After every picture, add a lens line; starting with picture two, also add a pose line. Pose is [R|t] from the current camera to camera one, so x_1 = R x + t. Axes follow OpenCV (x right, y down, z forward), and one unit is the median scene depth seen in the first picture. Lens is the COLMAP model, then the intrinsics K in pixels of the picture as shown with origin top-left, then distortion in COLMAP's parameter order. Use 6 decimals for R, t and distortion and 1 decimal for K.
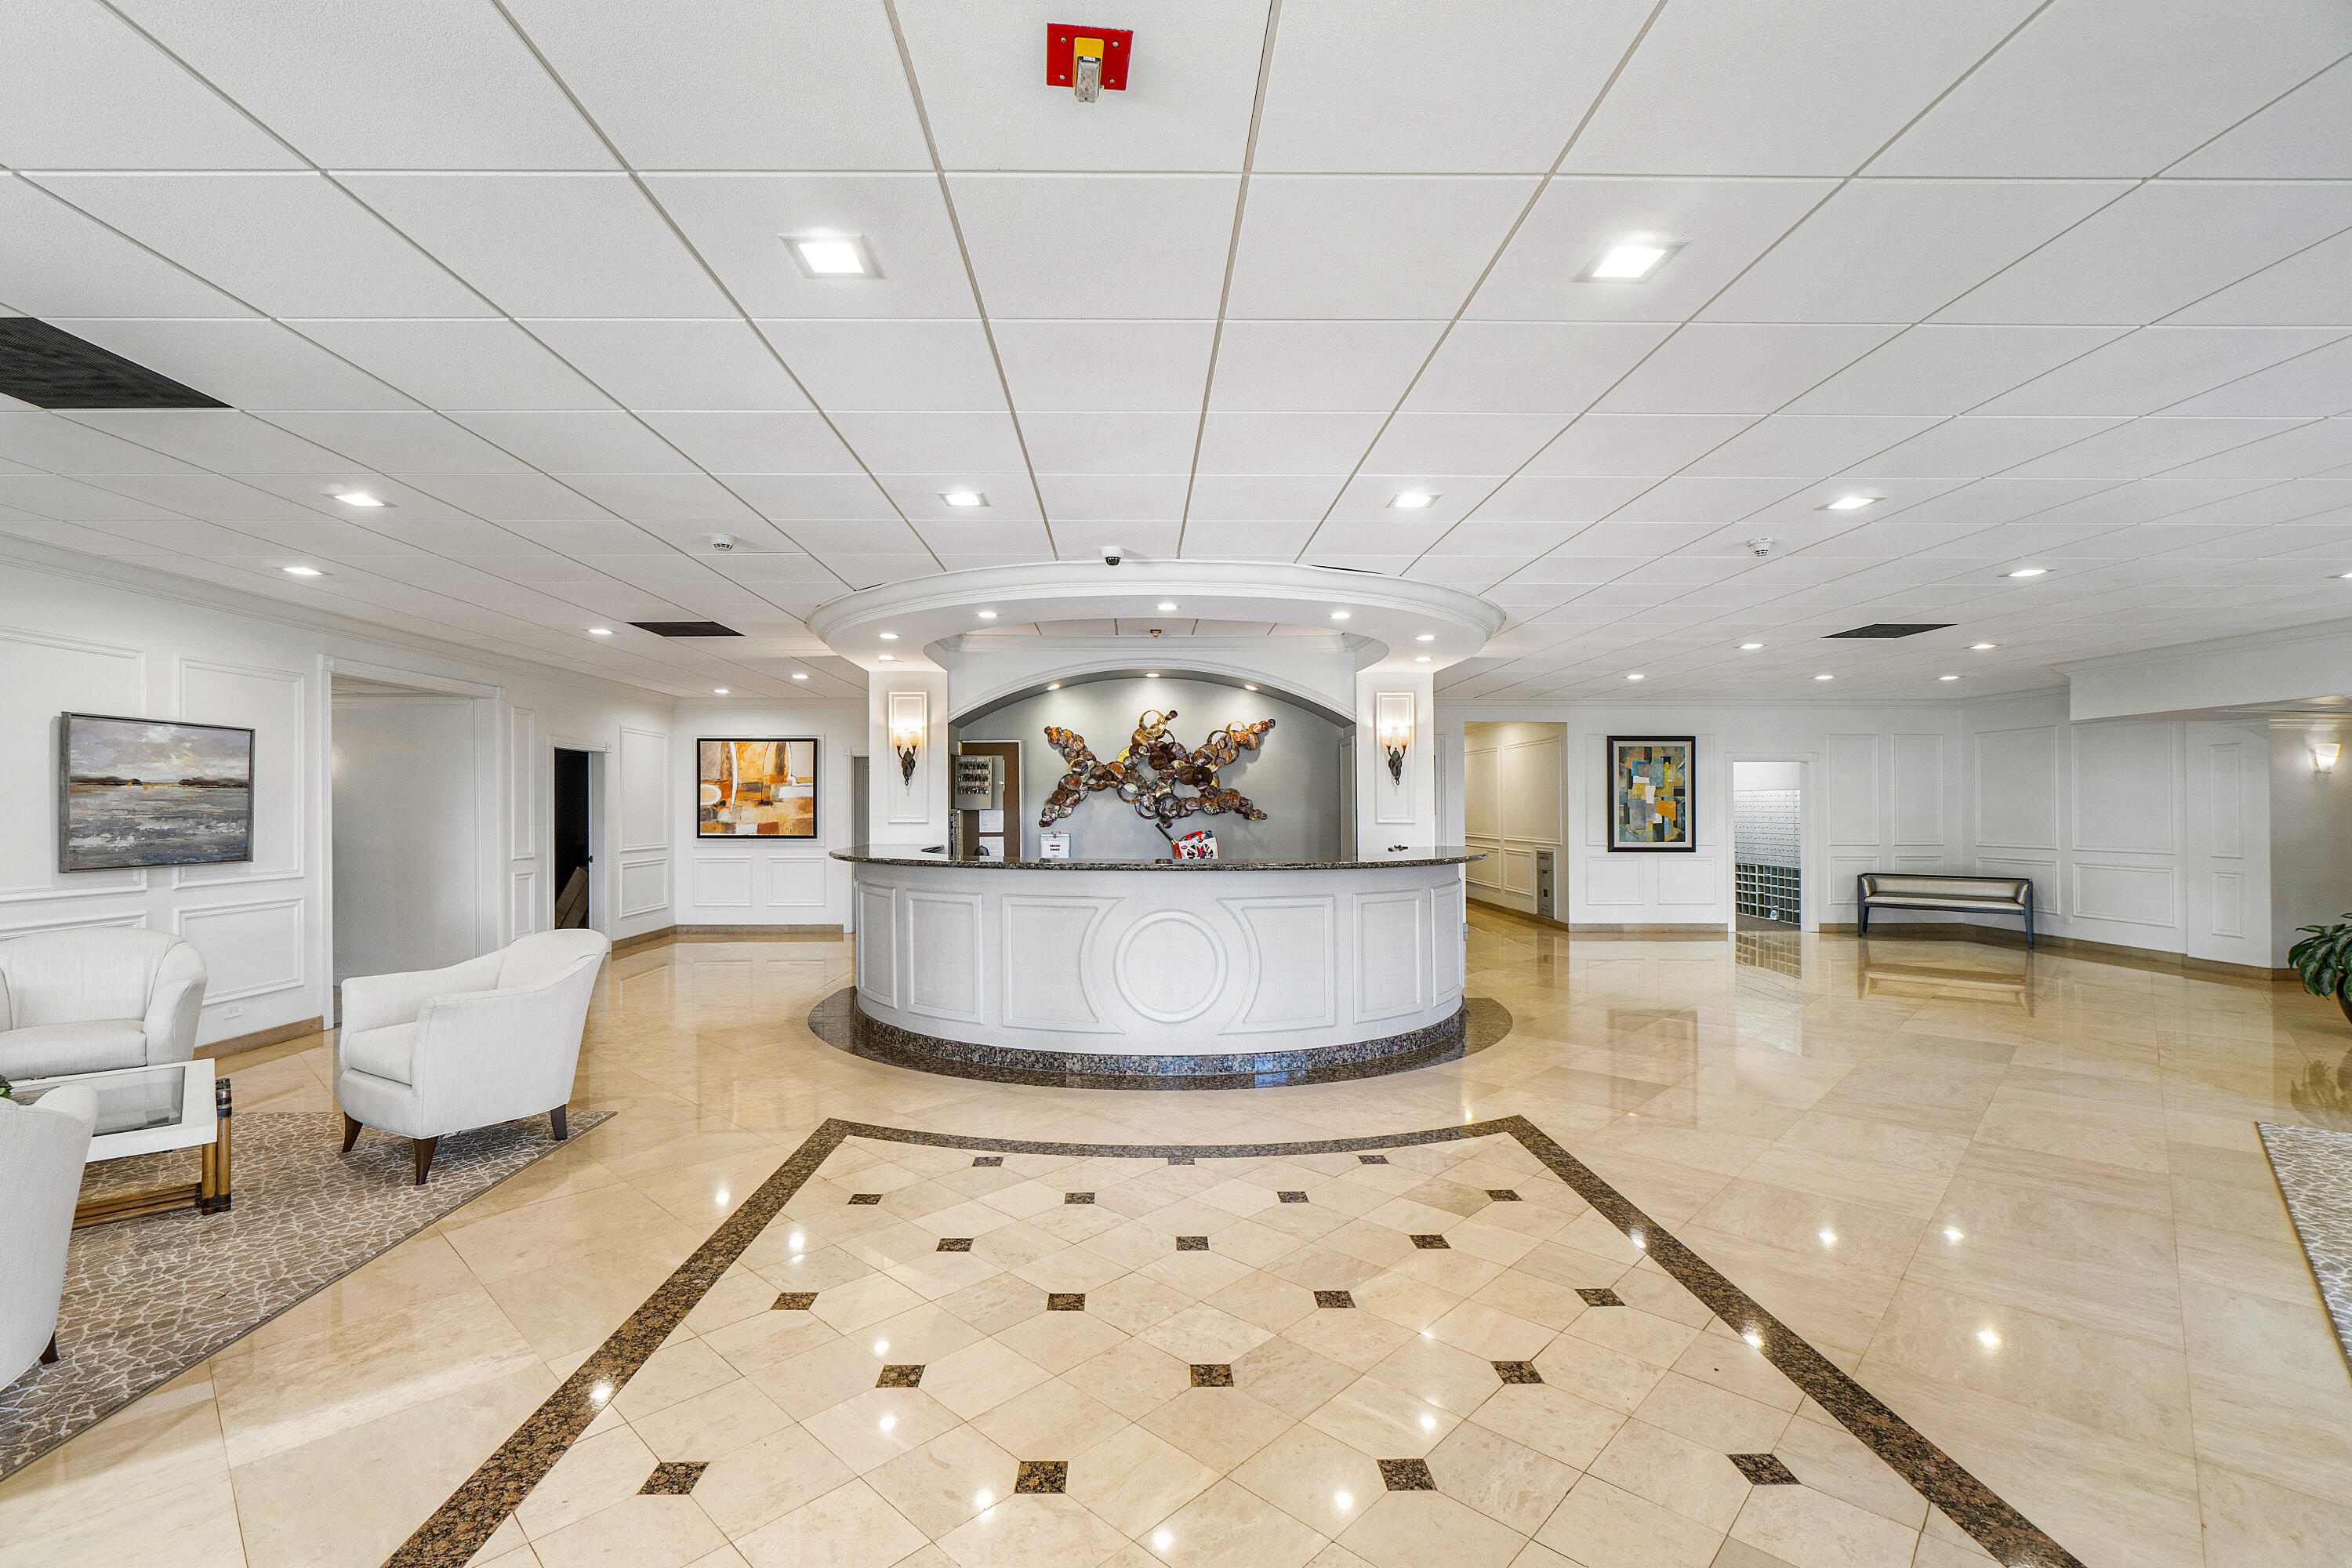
lens RADIAL K [[992.9, 0, 1176.0], [0, 992.9, 784.0], [0, 0, 1]] dist [0.001910, 0.000266]
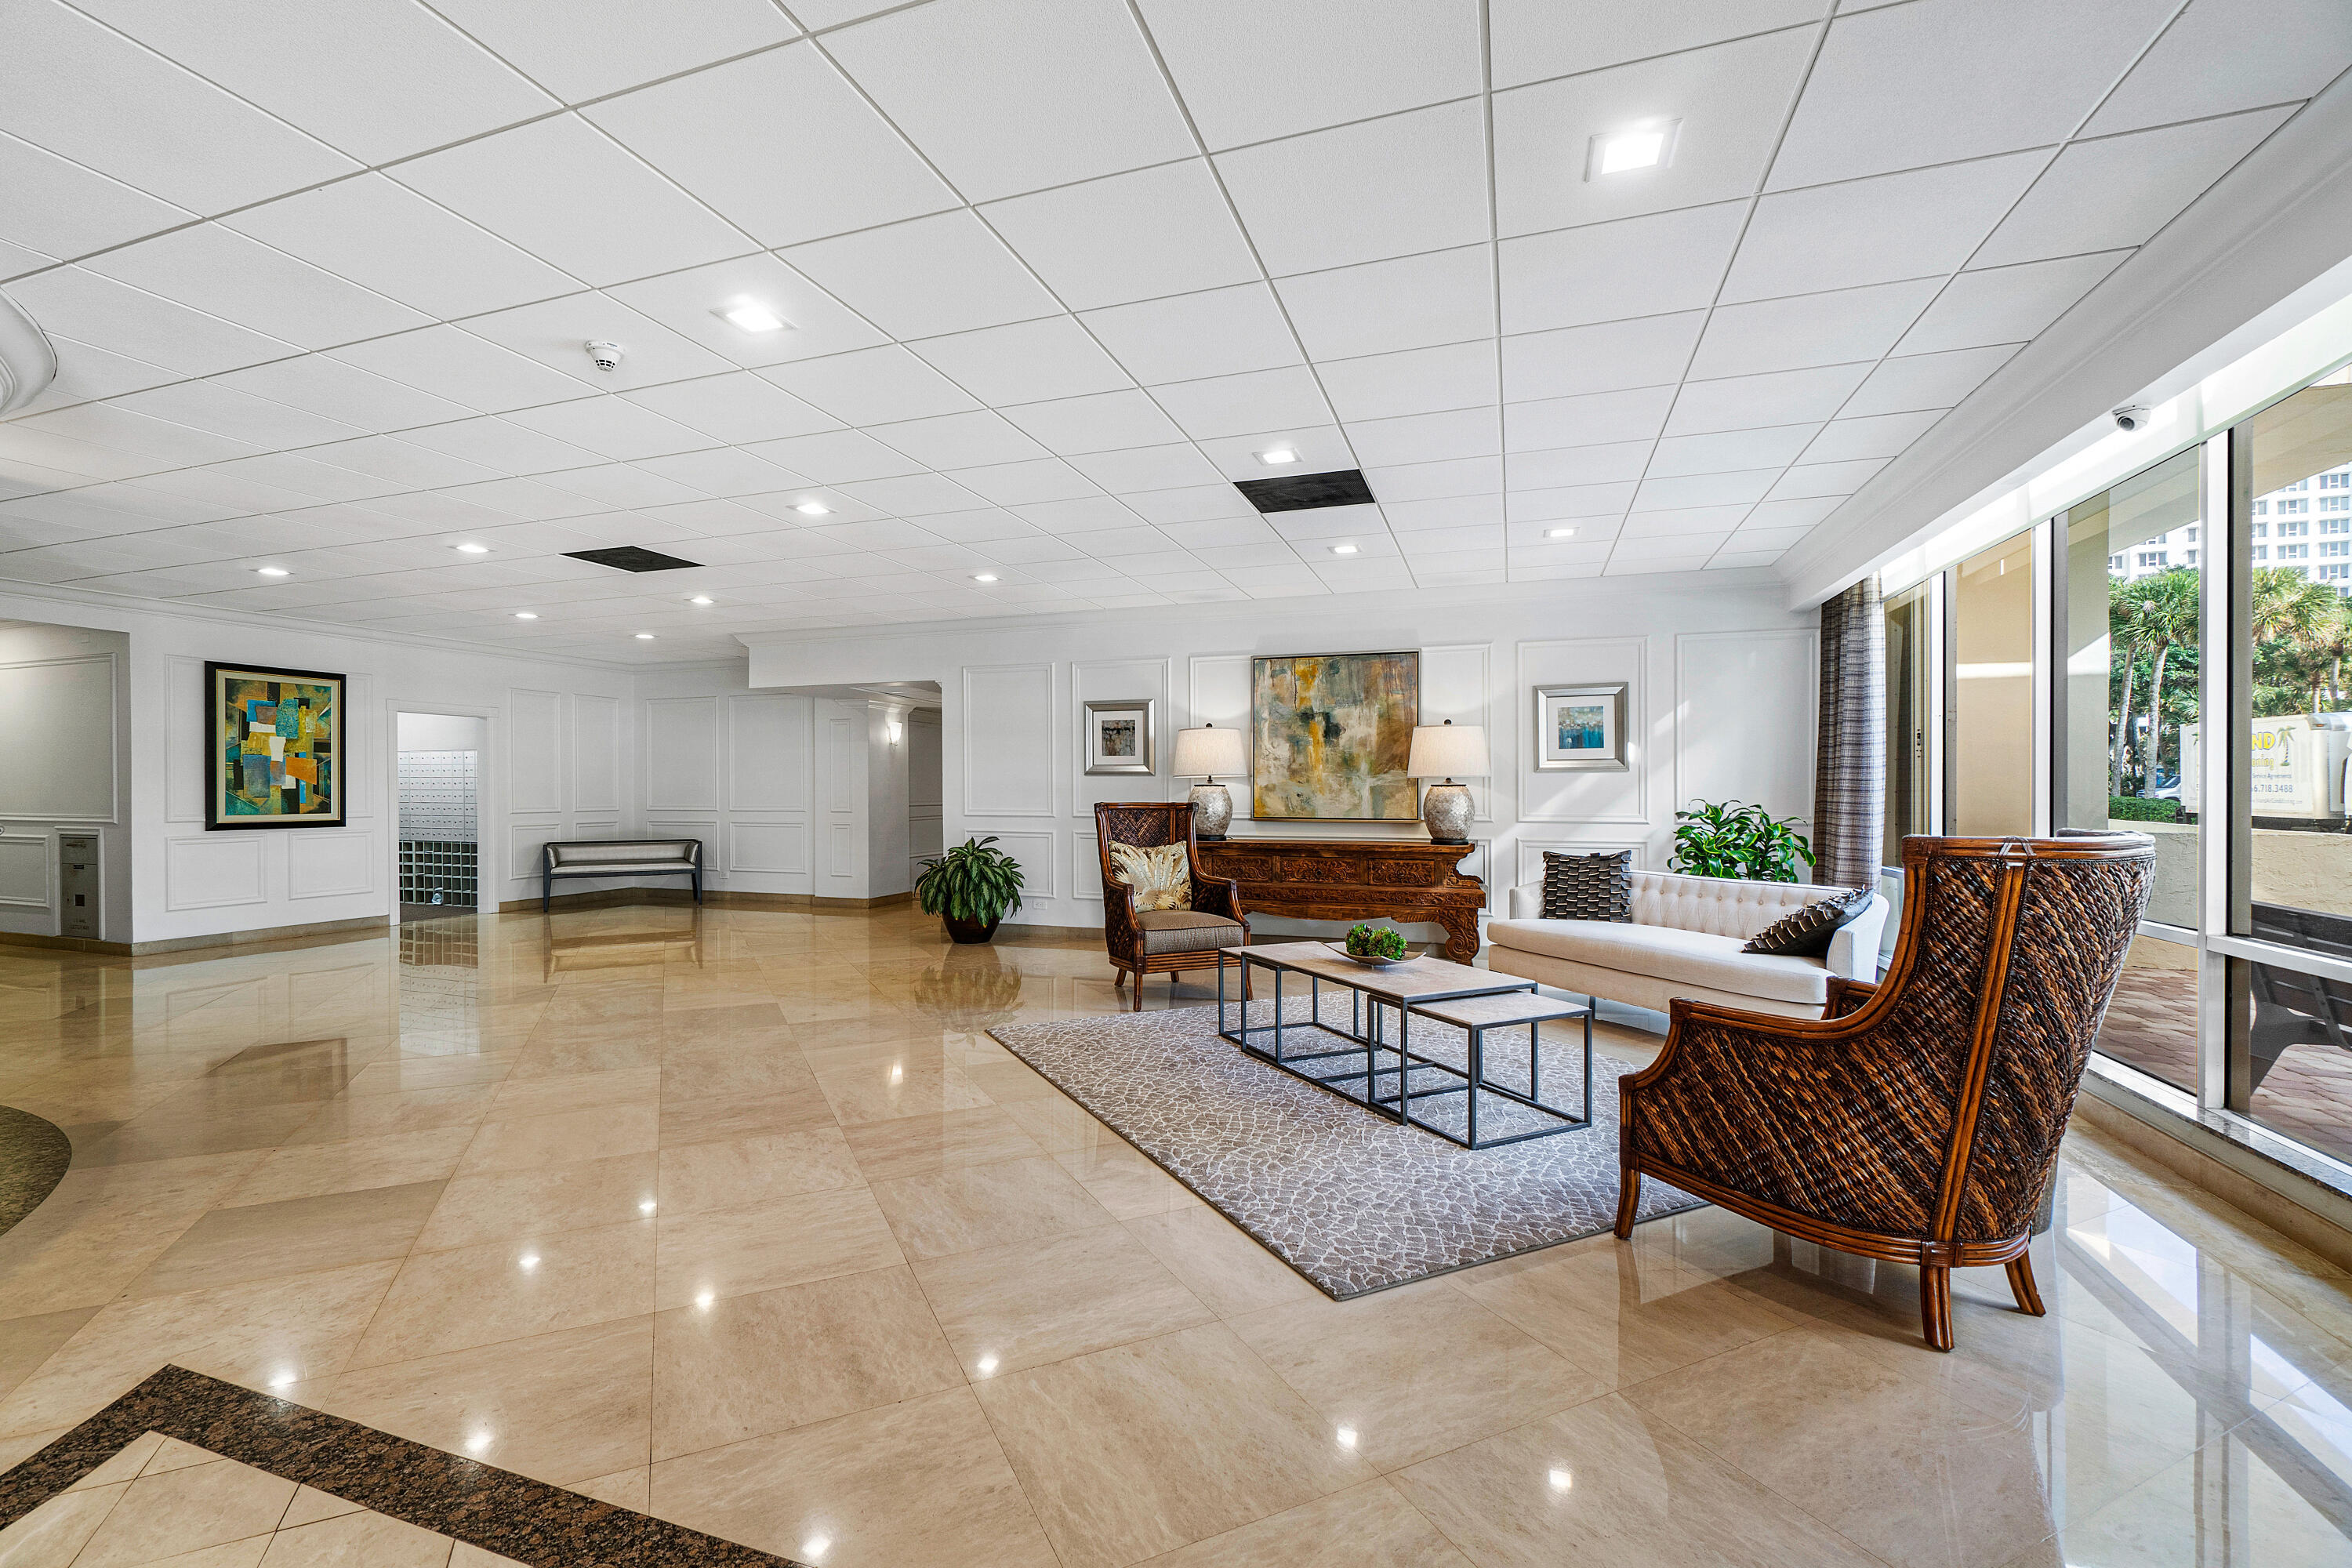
lens RADIAL K [[1038.9, 0, 1176.0], [0, 1038.9, 784.0], [0, 0, 1]] dist [-0.004724, -0.000915]
pose [[0.369493, -0.000668, 0.929233, 0.021866], [-0.023196, 0.999682, 0.009942, 0.013642], [-0.928944, -0.025228, 0.369360, 0.118684]]
